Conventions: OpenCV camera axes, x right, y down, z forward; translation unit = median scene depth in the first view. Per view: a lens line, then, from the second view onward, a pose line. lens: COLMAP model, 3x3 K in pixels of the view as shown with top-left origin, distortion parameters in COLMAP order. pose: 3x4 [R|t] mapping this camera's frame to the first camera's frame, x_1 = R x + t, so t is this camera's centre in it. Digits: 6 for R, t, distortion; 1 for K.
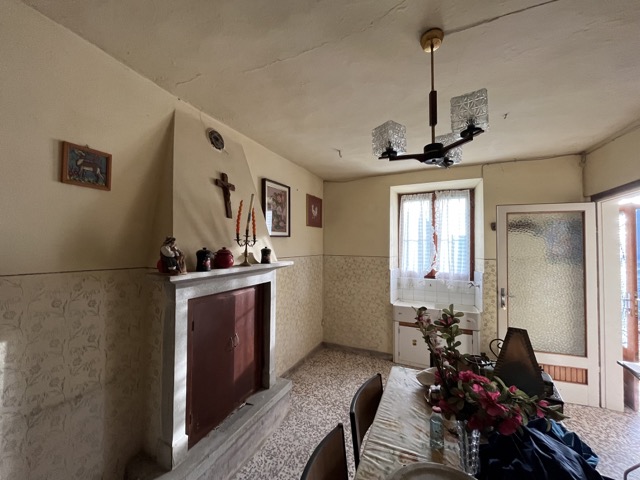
lens RADIAL K [[256.1, 0, 317.6], [0, 256.1, 237.6], [0, 0, 1]] dist [-0.002708, -0.000540]
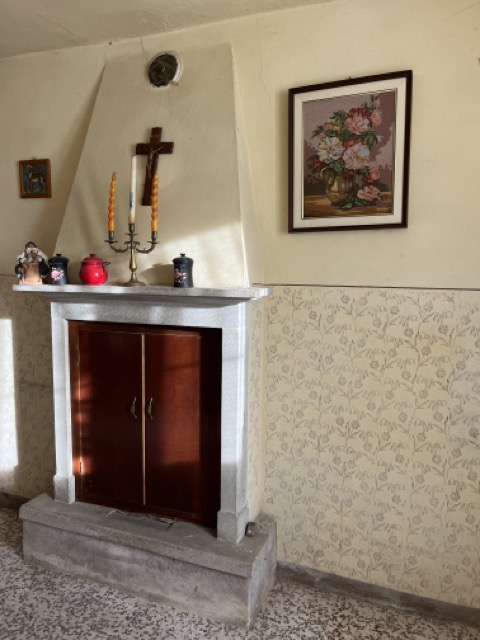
lens RADIAL K [[488.8, 0, 239.3], [0, 488.8, 323.9], [0, 0, 1]] dist [0.030353, -0.004034]
pose [[0.057446, 0.110268, -0.992240, 0.575669], [0.019203, 0.993576, 0.111528, 0.051742], [0.998164, -0.025461, 0.054959, 0.794850]]
